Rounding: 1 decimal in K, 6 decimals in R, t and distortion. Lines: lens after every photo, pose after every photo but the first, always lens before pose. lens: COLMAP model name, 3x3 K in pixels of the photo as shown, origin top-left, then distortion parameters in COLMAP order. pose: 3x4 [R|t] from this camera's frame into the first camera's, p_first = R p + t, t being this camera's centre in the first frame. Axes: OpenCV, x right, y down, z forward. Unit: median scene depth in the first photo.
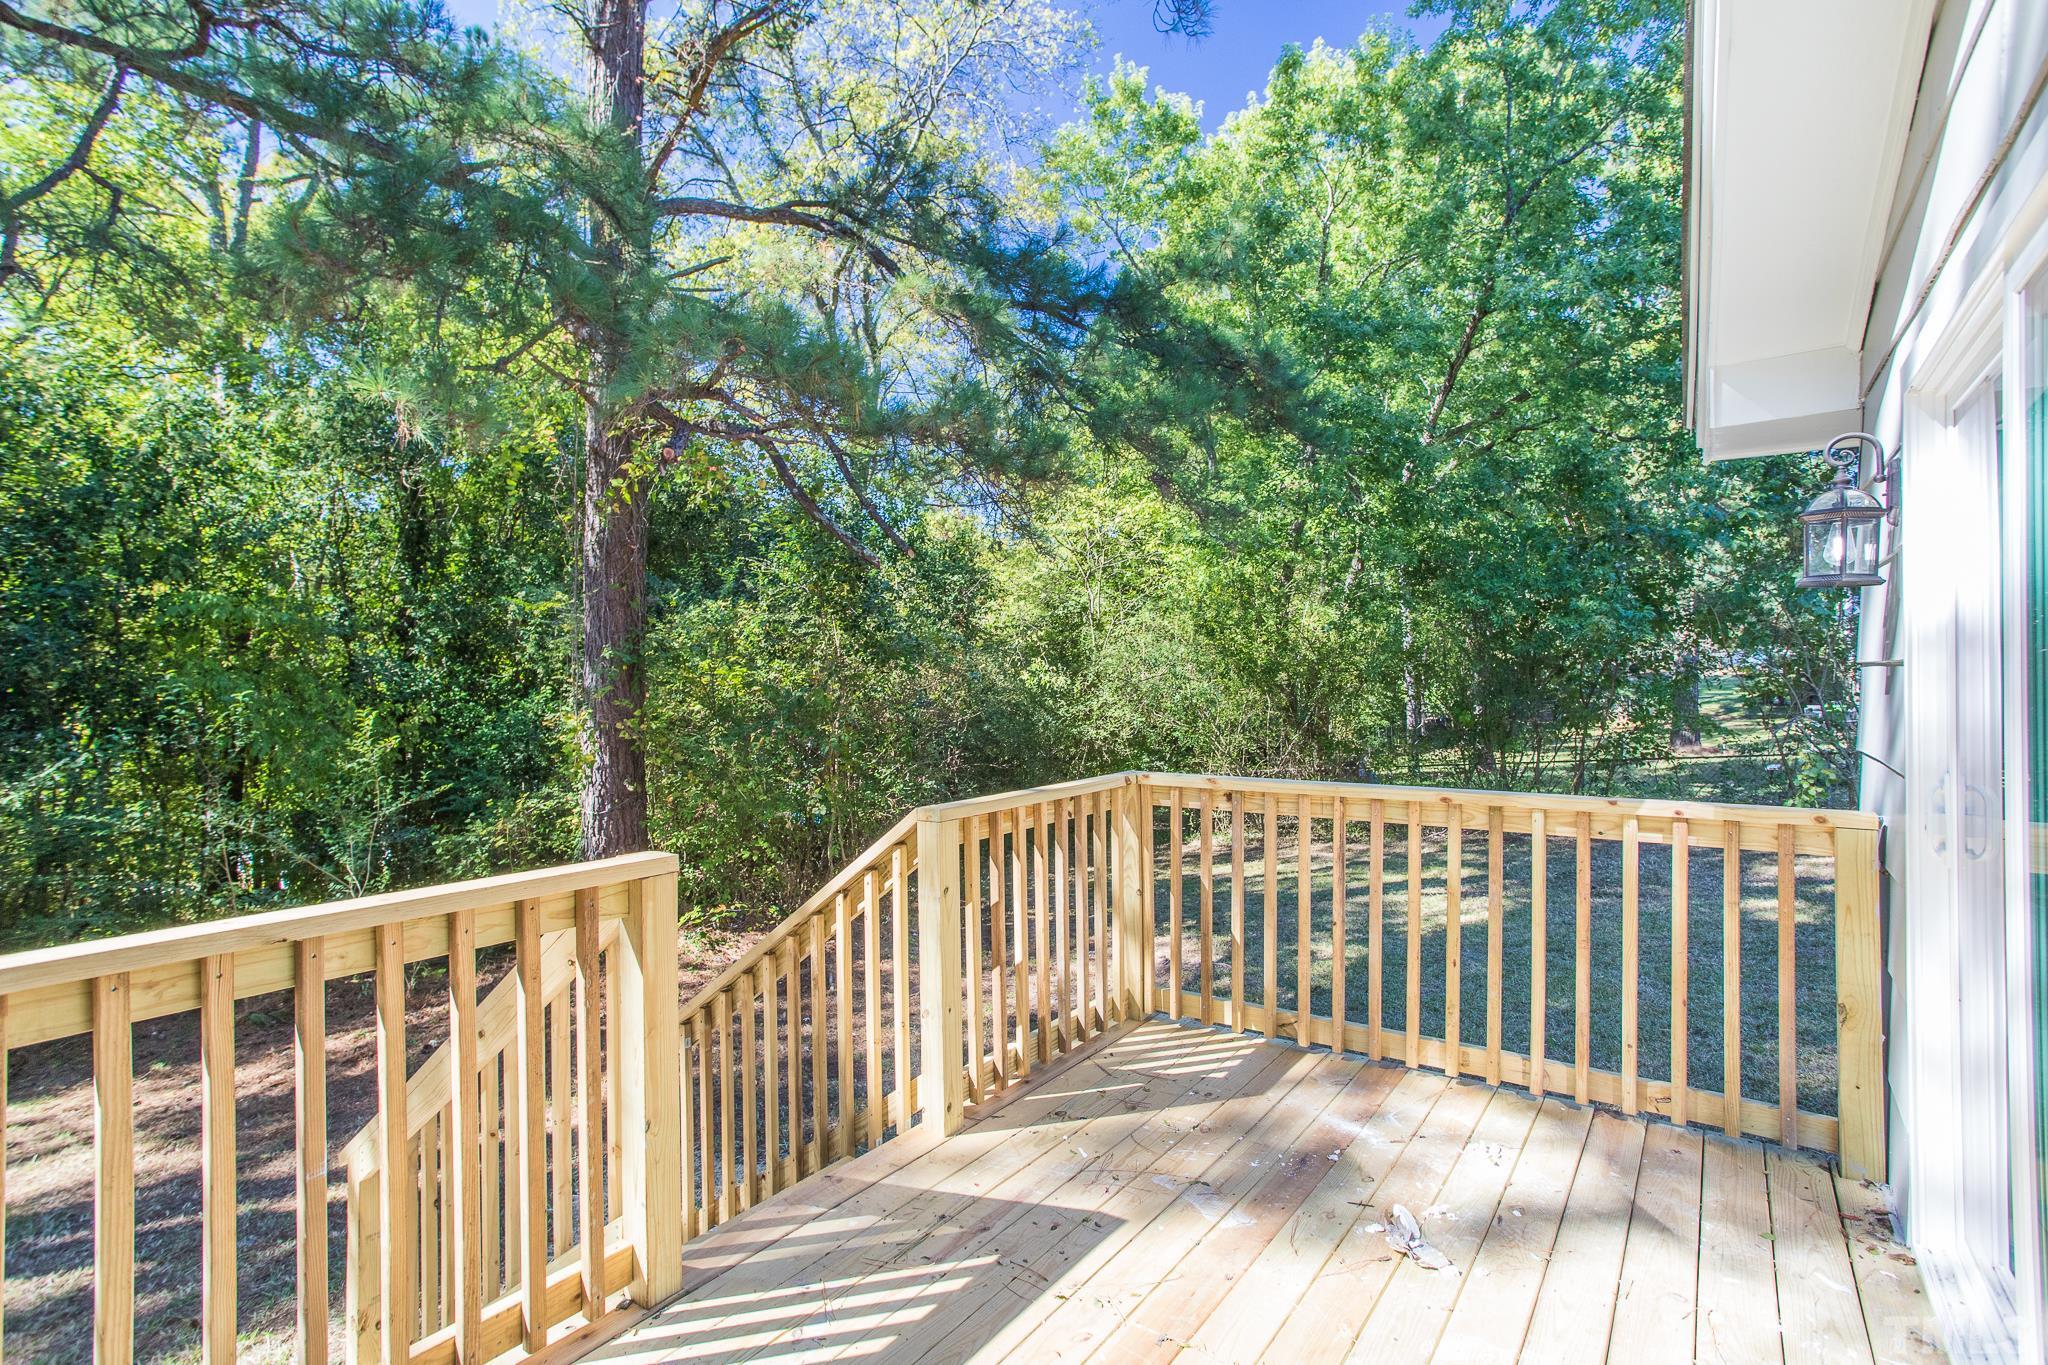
lens RADIAL K [[999.4, 0, 1024.6], [0, 999.4, 678.7], [0, 0, 1]] dist [-0.043265, 0.024340]
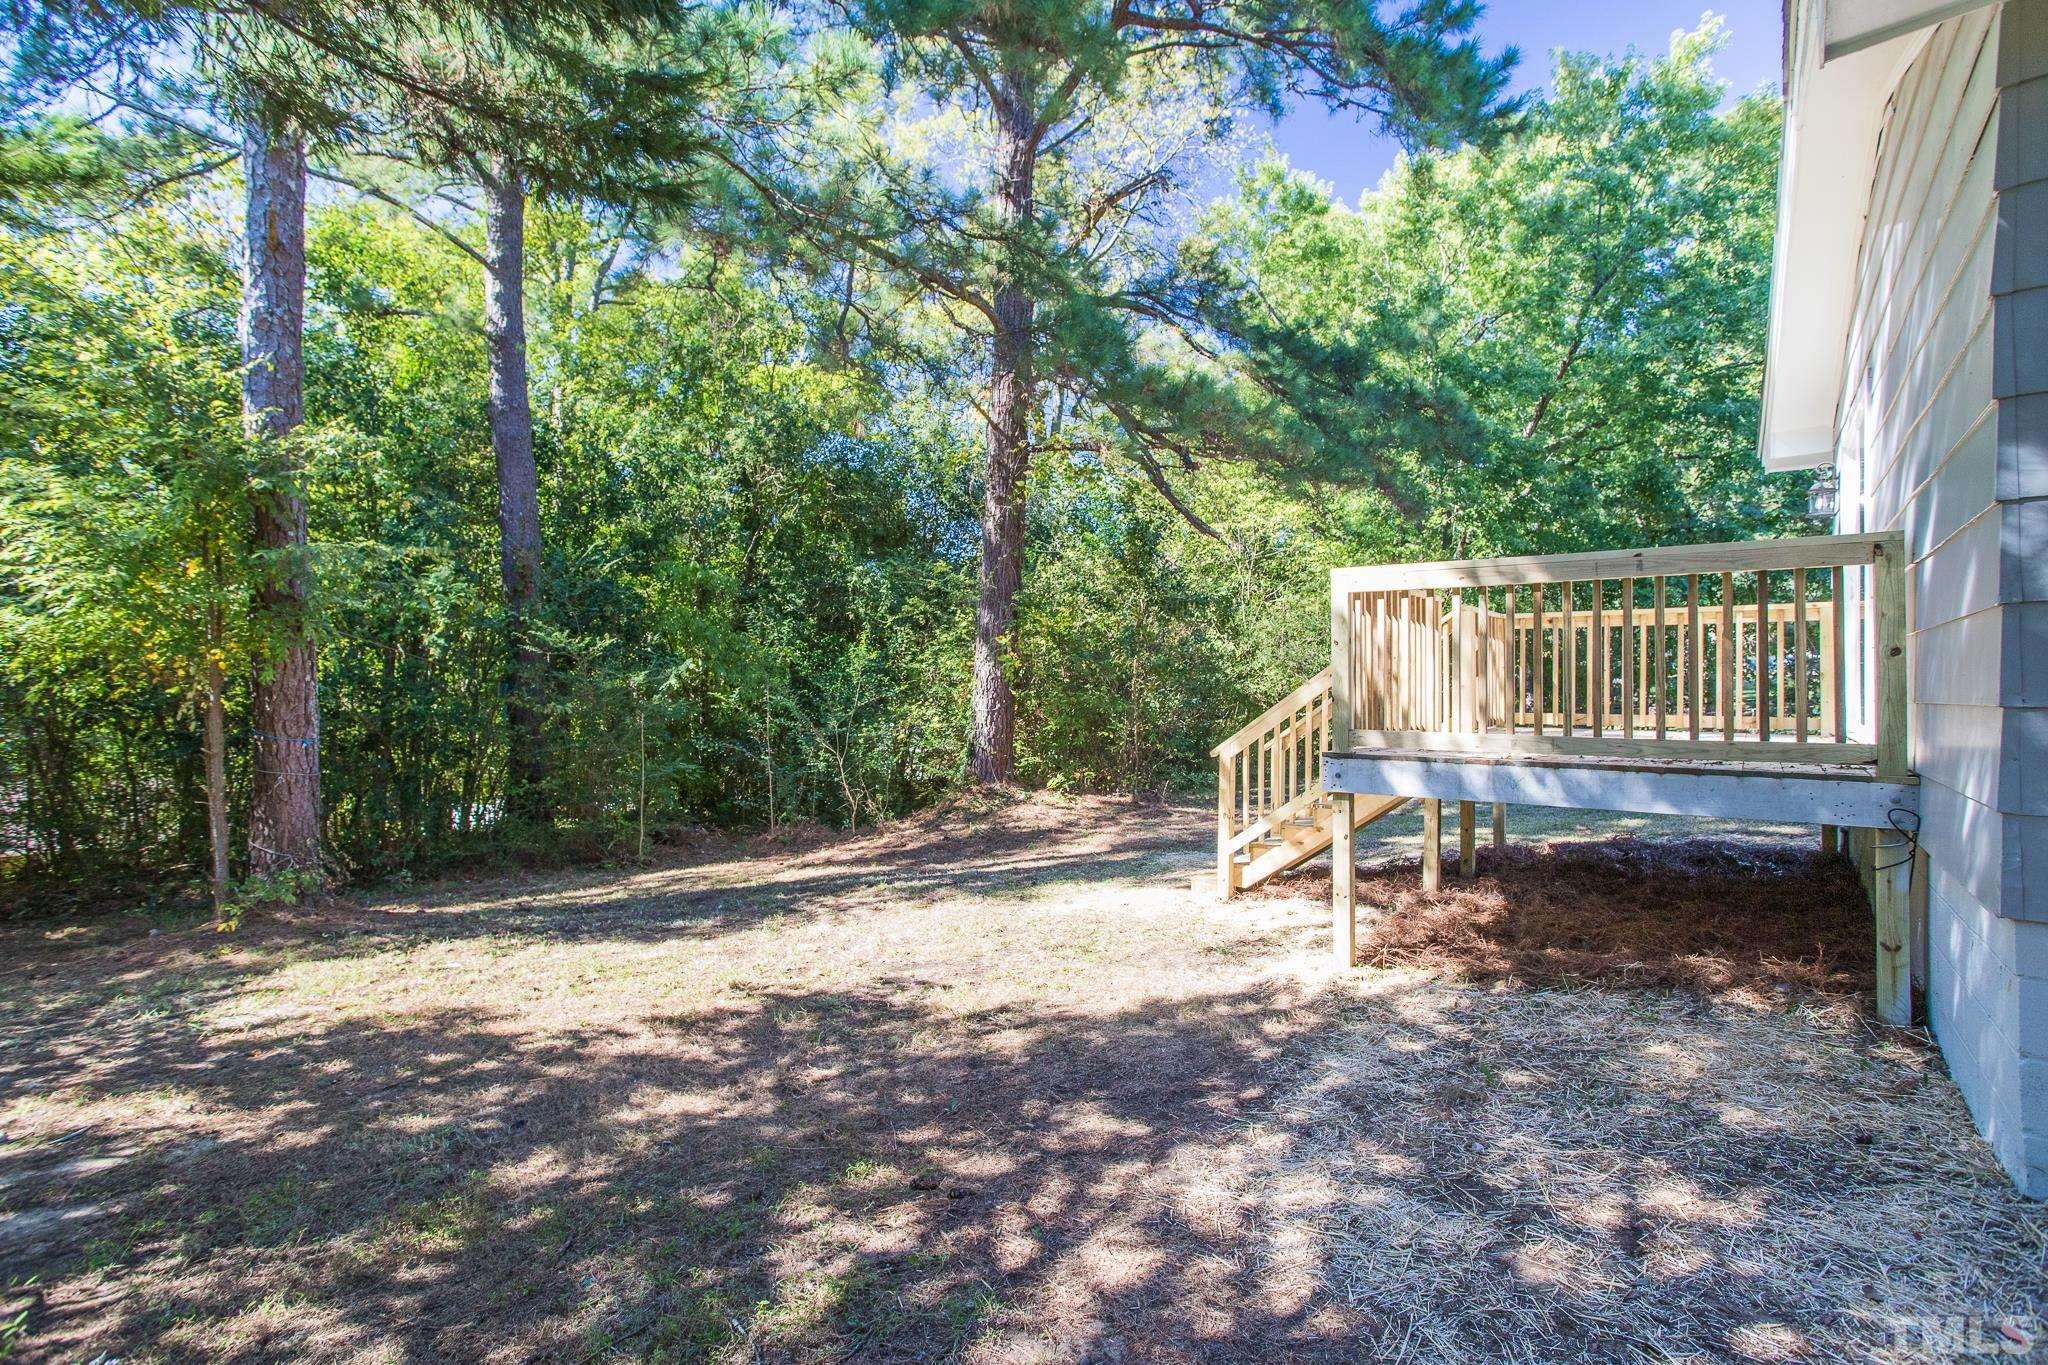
lens RADIAL K [[999.4, 0, 1020.5], [0, 999.4, 687.0], [0, 0, 1]] dist [-0.043265, 0.024340]
pose [[0.999793, 0.007028, -0.019080, -0.227565], [-0.007102, 0.999968, -0.003773, 0.067981], [0.019053, 0.003908, 0.999811, -0.299589]]
